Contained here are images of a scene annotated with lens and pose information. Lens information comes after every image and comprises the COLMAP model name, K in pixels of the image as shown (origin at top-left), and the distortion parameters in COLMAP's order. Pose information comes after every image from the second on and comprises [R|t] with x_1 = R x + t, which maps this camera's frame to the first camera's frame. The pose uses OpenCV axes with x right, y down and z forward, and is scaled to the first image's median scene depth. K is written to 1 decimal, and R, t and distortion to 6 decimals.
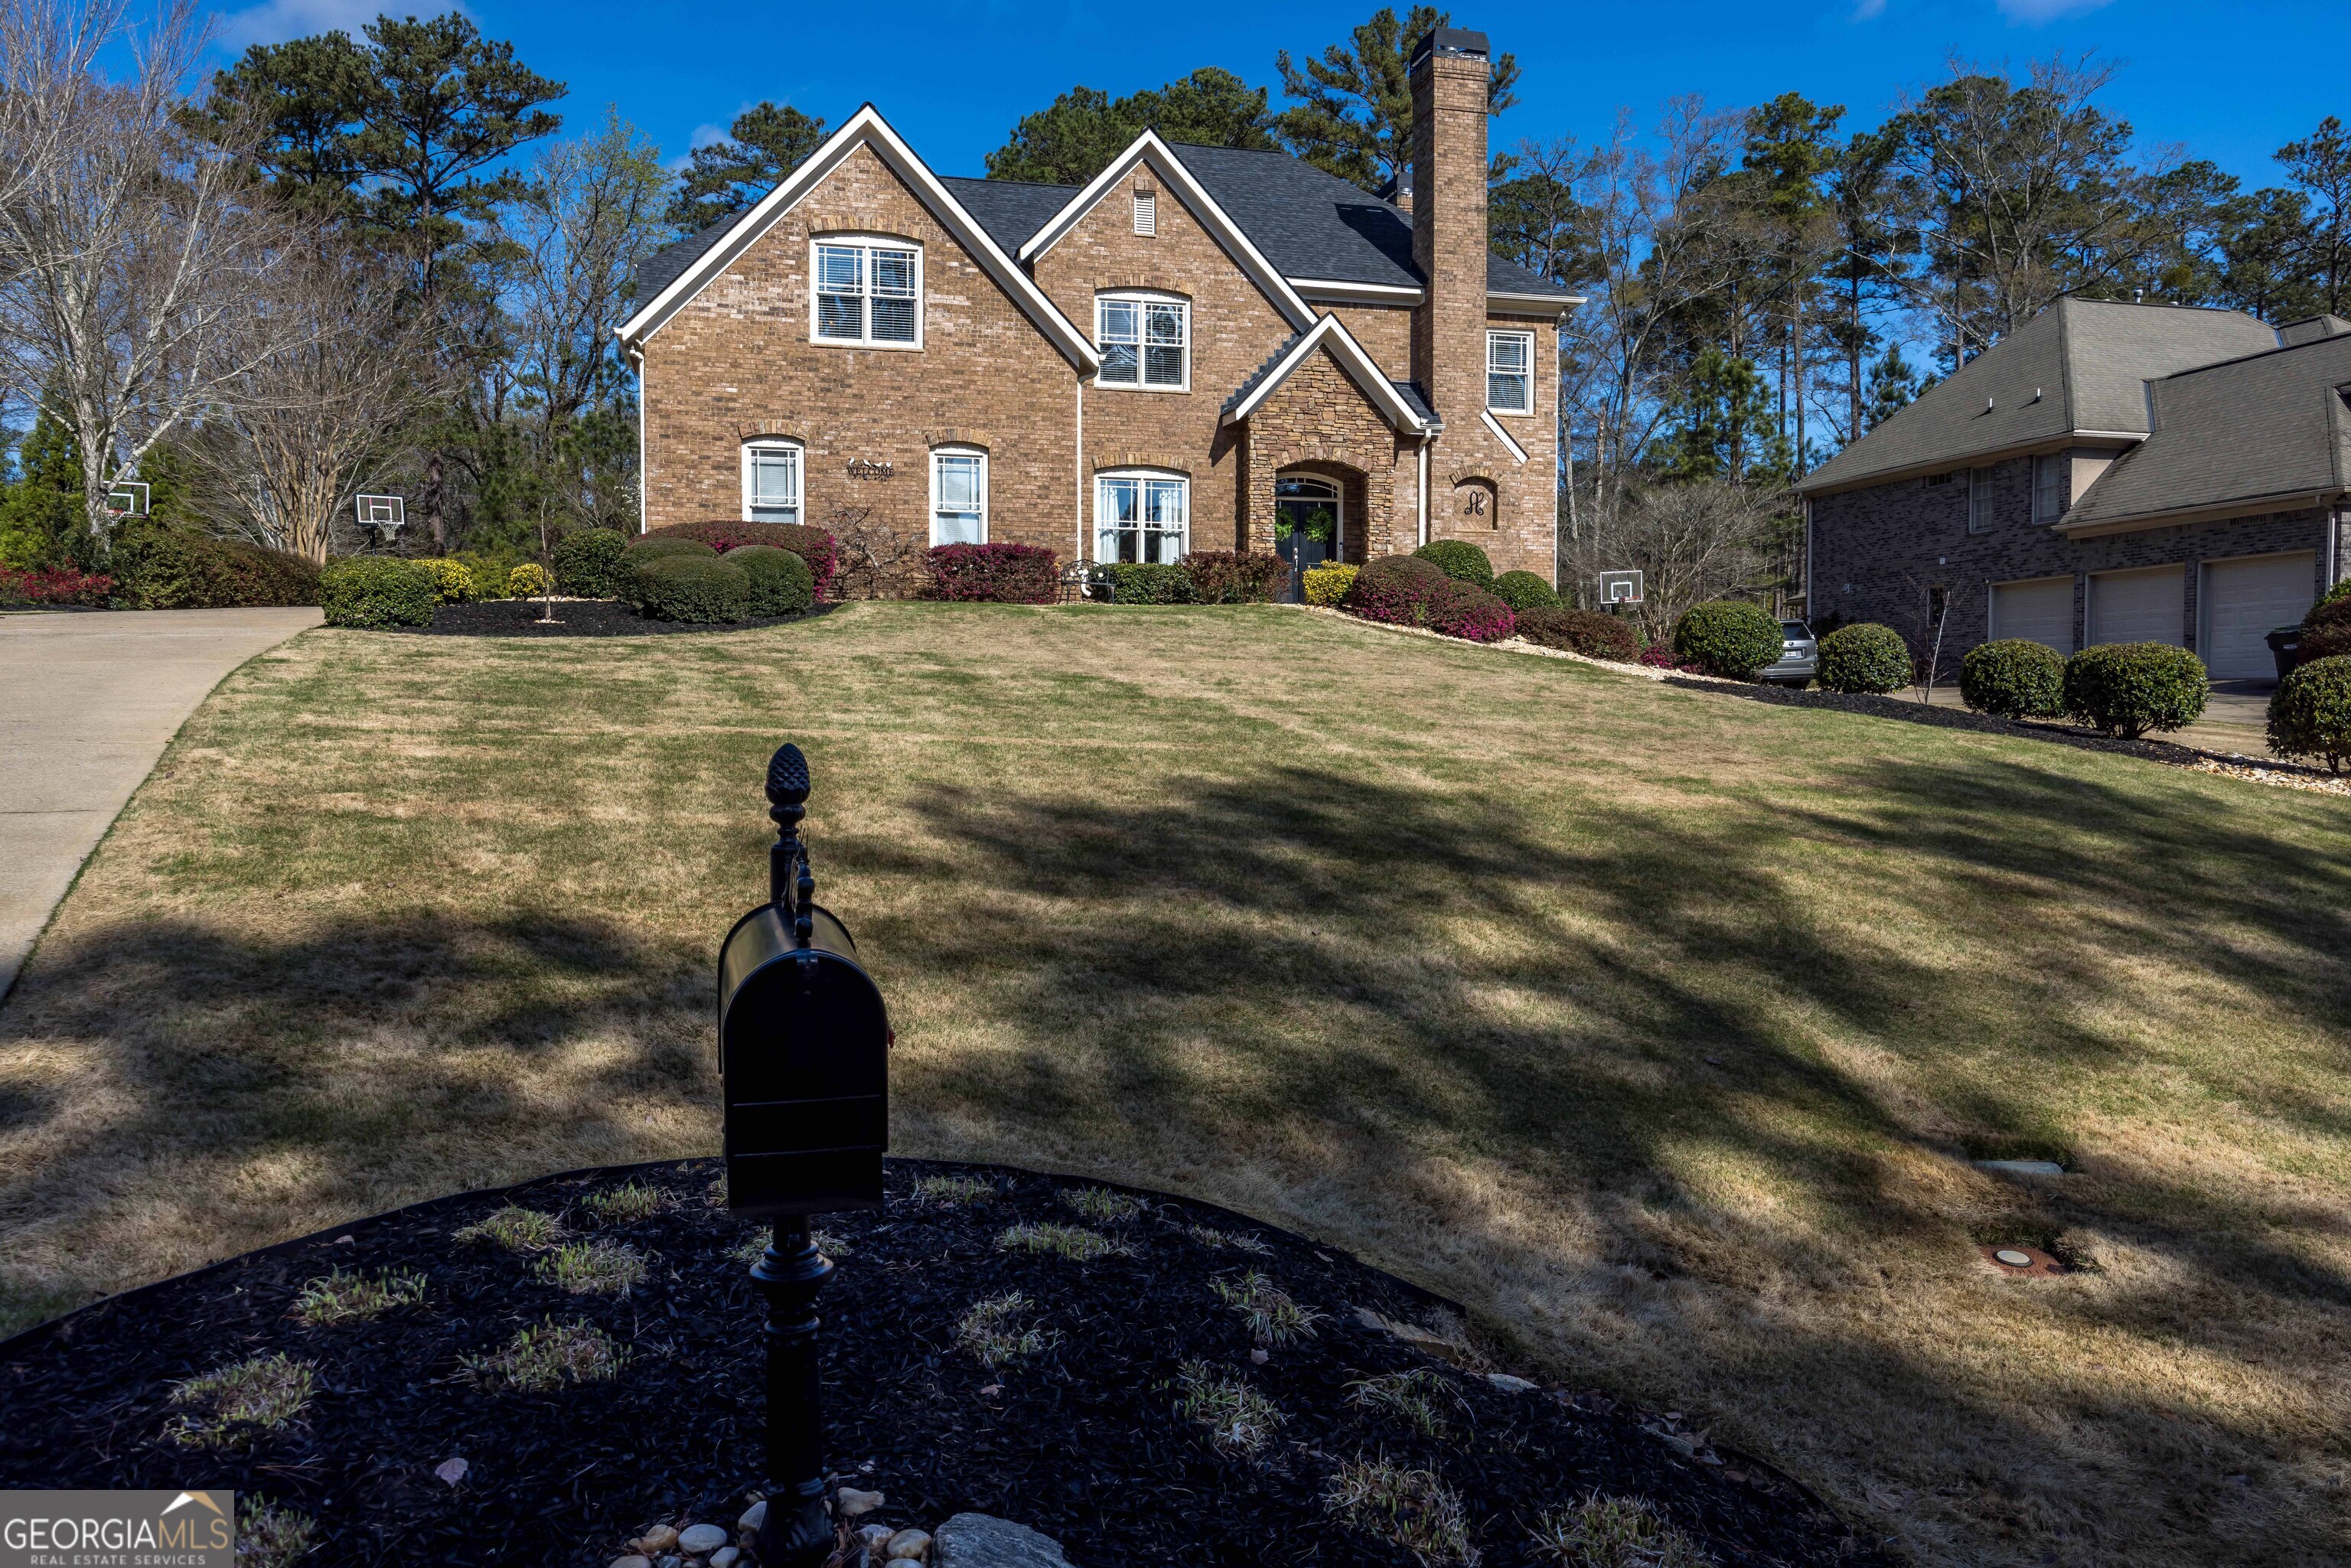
lens RADIAL K [[1713.1, 0, 1175.5], [0, 1713.1, 784.0], [0, 0, 1]] dist [0.002464, -0.002059]
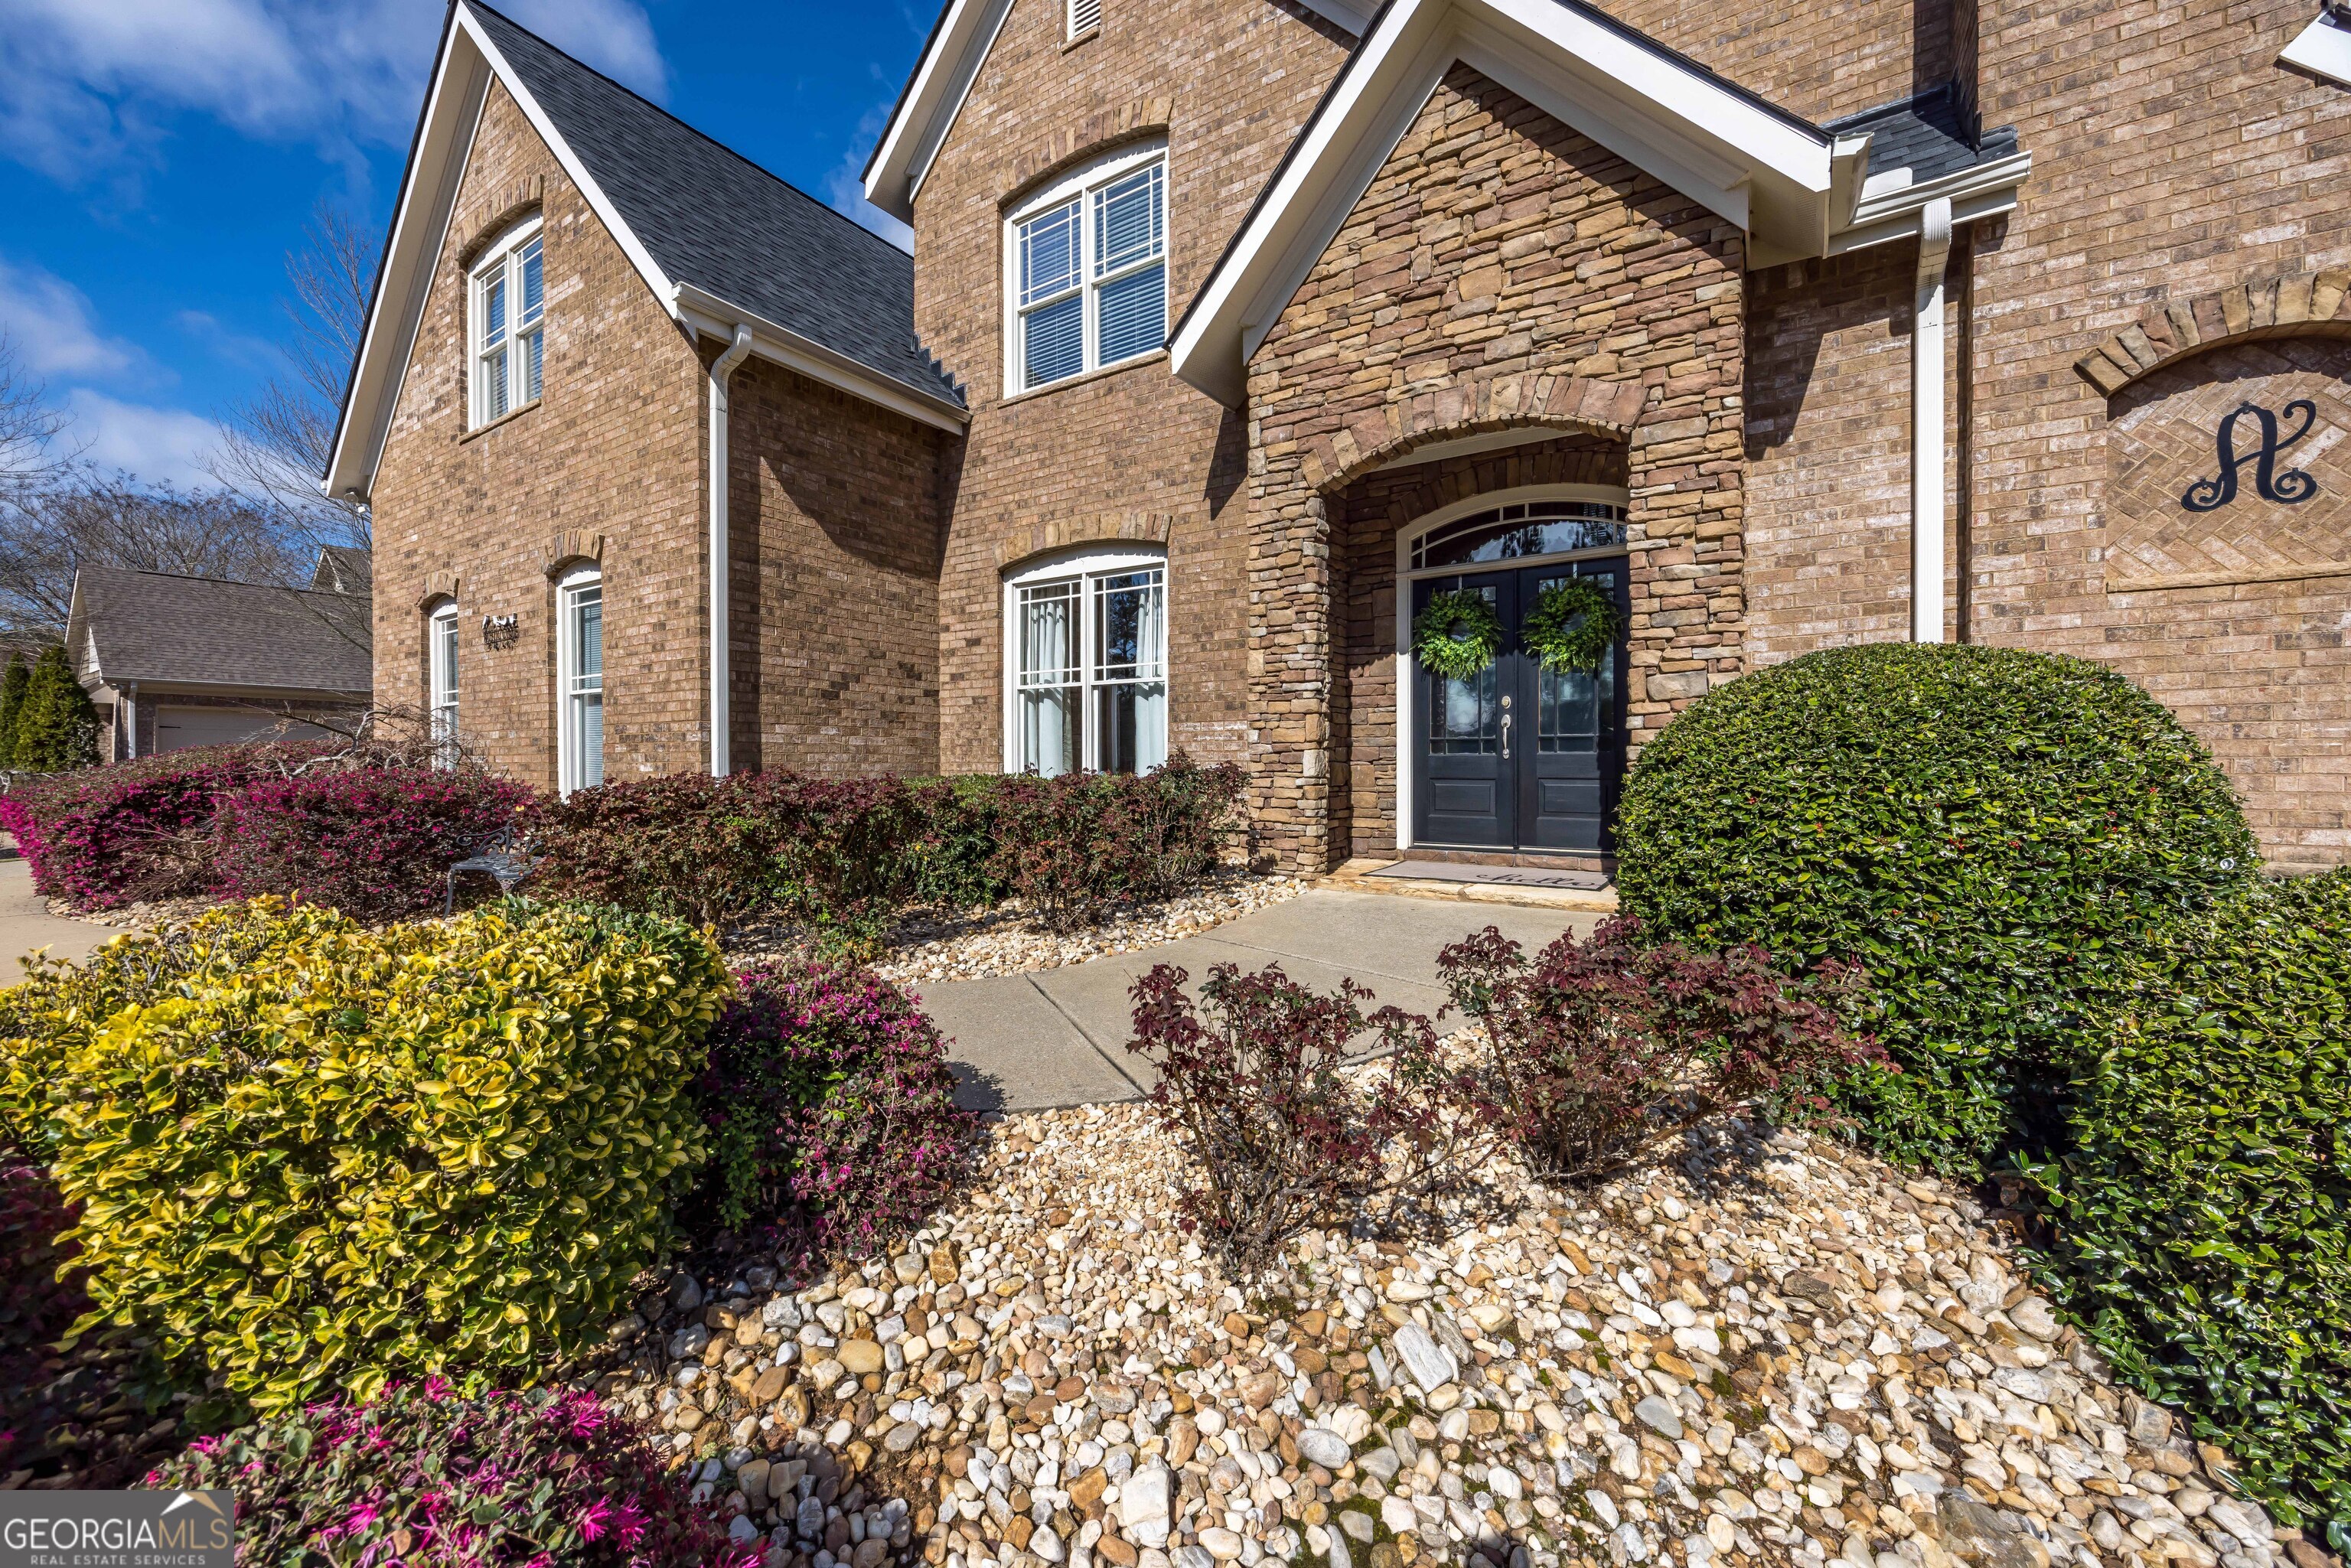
lens RADIAL K [[913.9, 0, 1172.1], [0, 913.9, 768.5], [0, 0, 1]] dist [-0.001589, 0.000022]
pose [[0.669009, 0.002428, -0.743250, 0.177662], [-0.026160, 0.999452, -0.020282, -0.121985], [0.742794, 0.033012, 0.668706, 0.855543]]
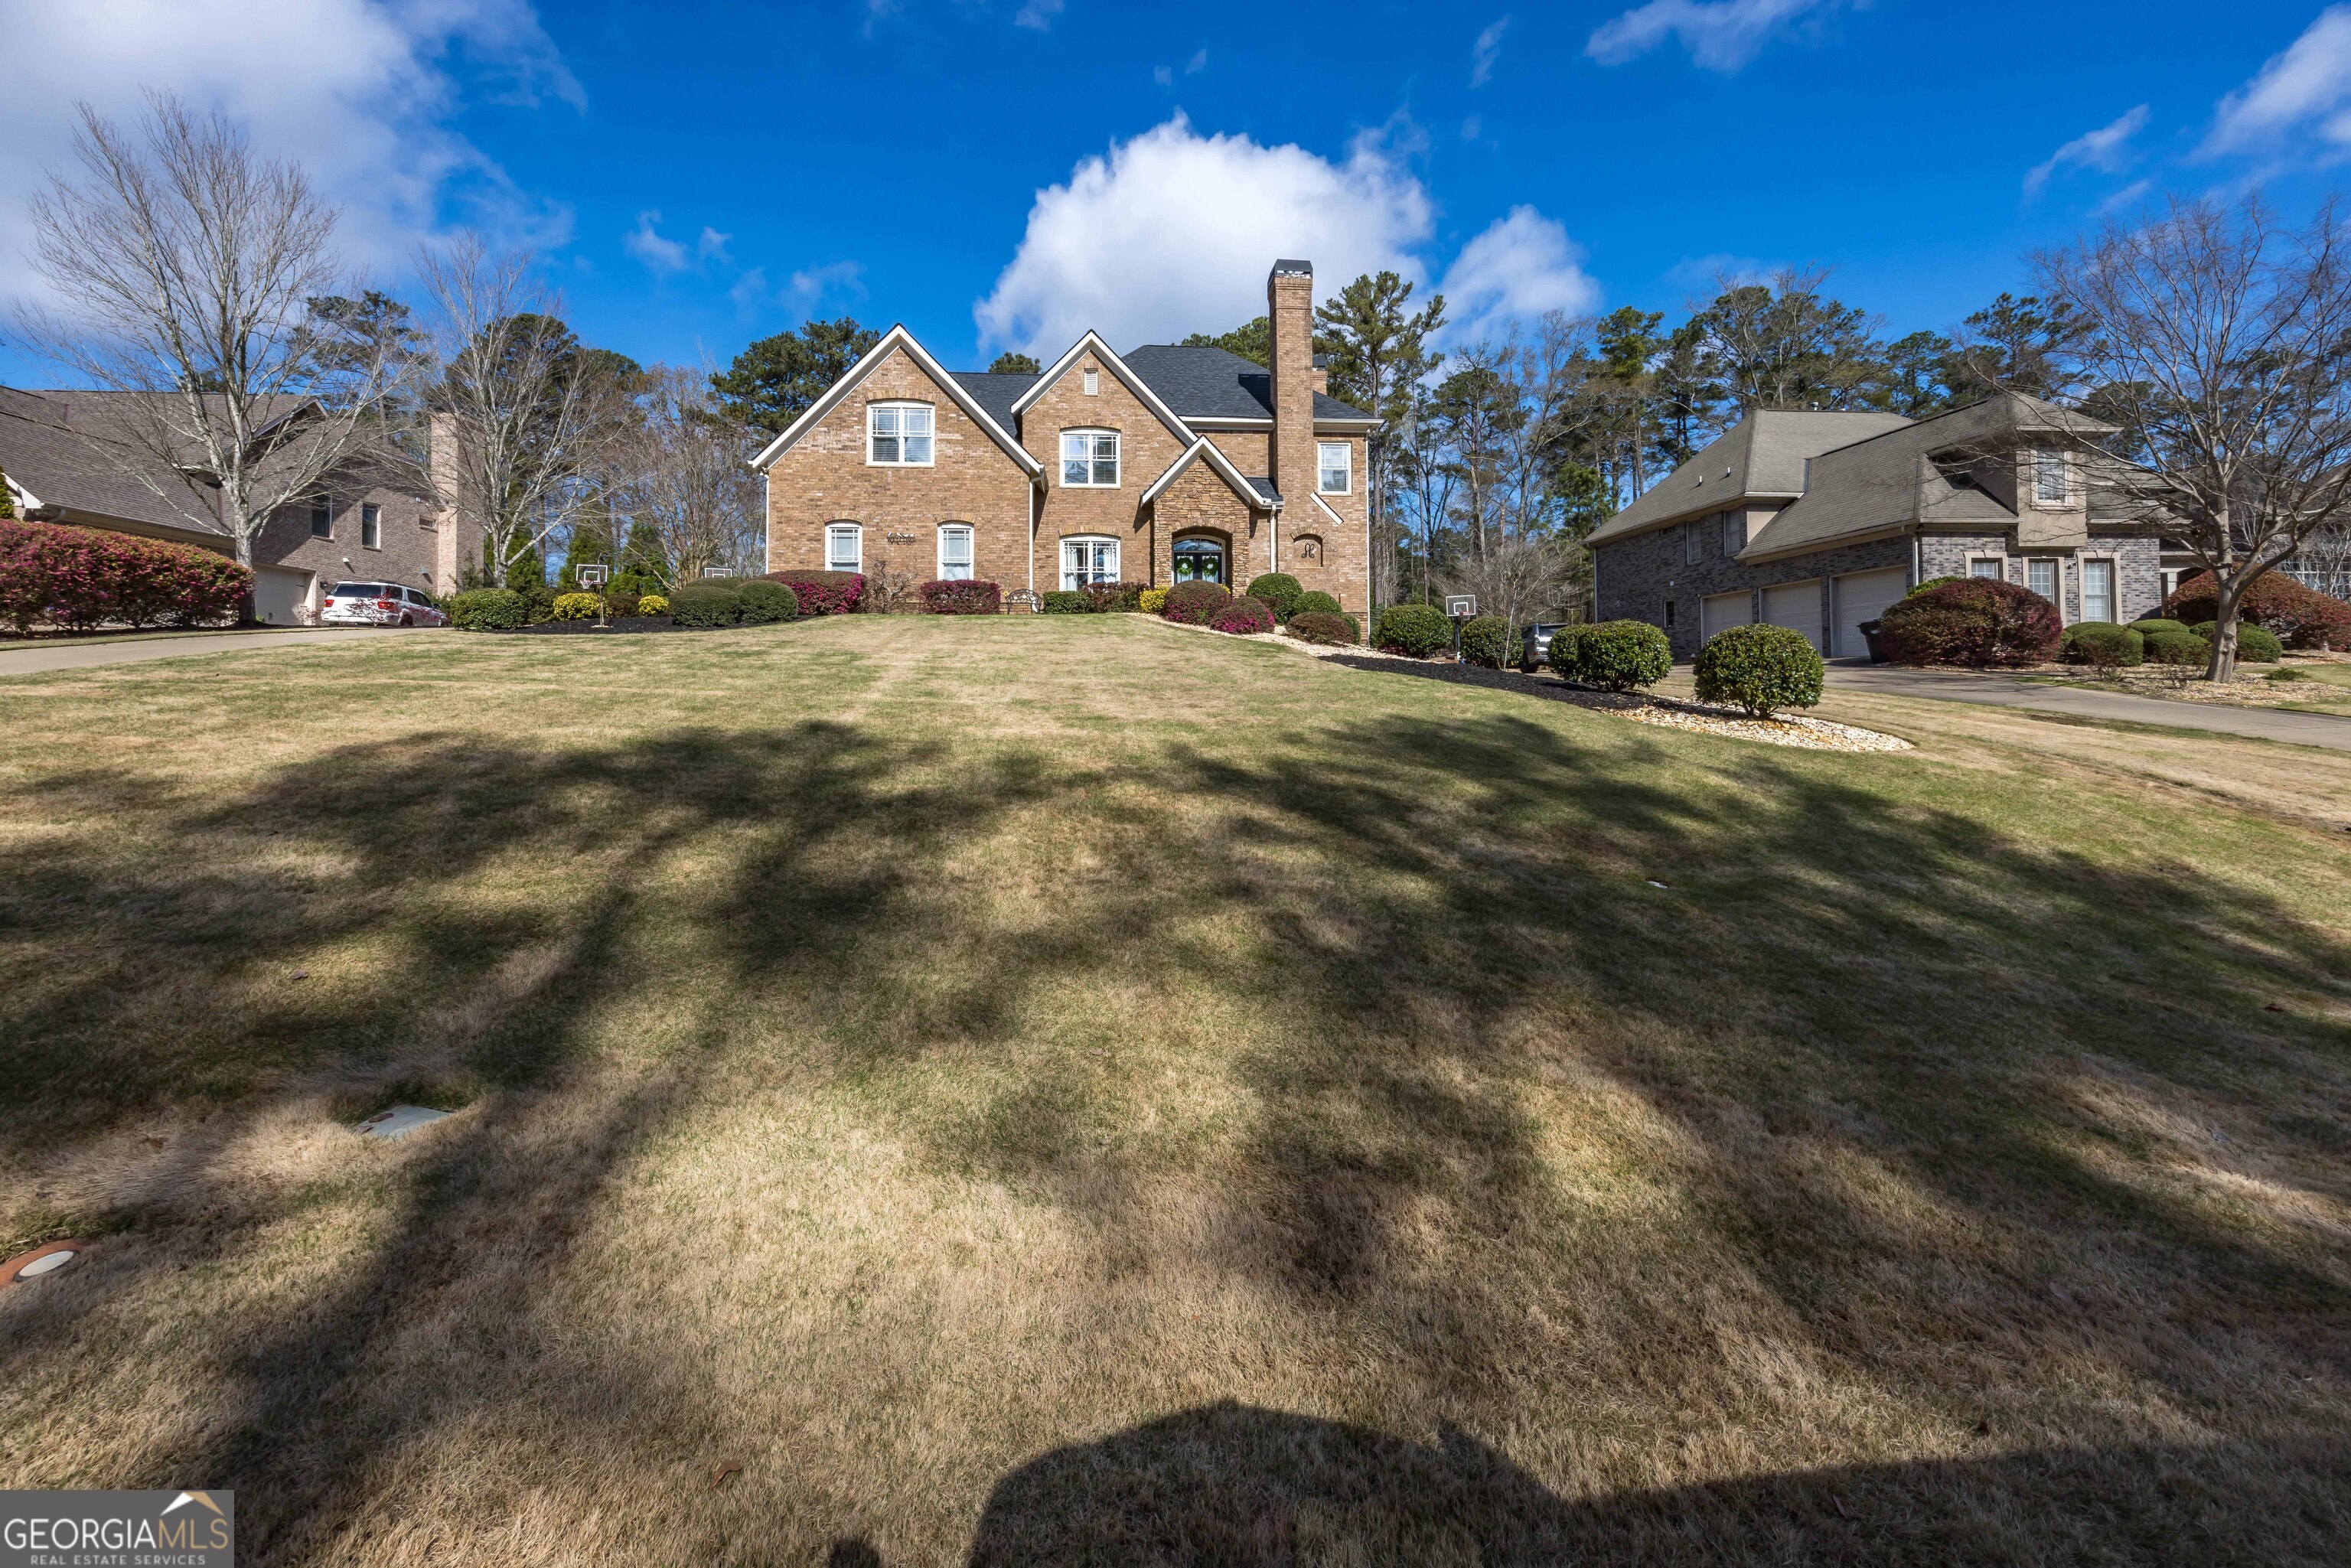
lens RADIAL K [[962.3, 0, 1168.9], [0, 962.3, 664.3], [0, 0, 1]] dist [0.000977, 0.000327]
pose [[0.984364, -0.010910, -0.175806, 0.213516], [-0.001721, 0.997437, -0.071532, 0.003981], [0.176136, 0.070716, 0.981822, 0.121959]]
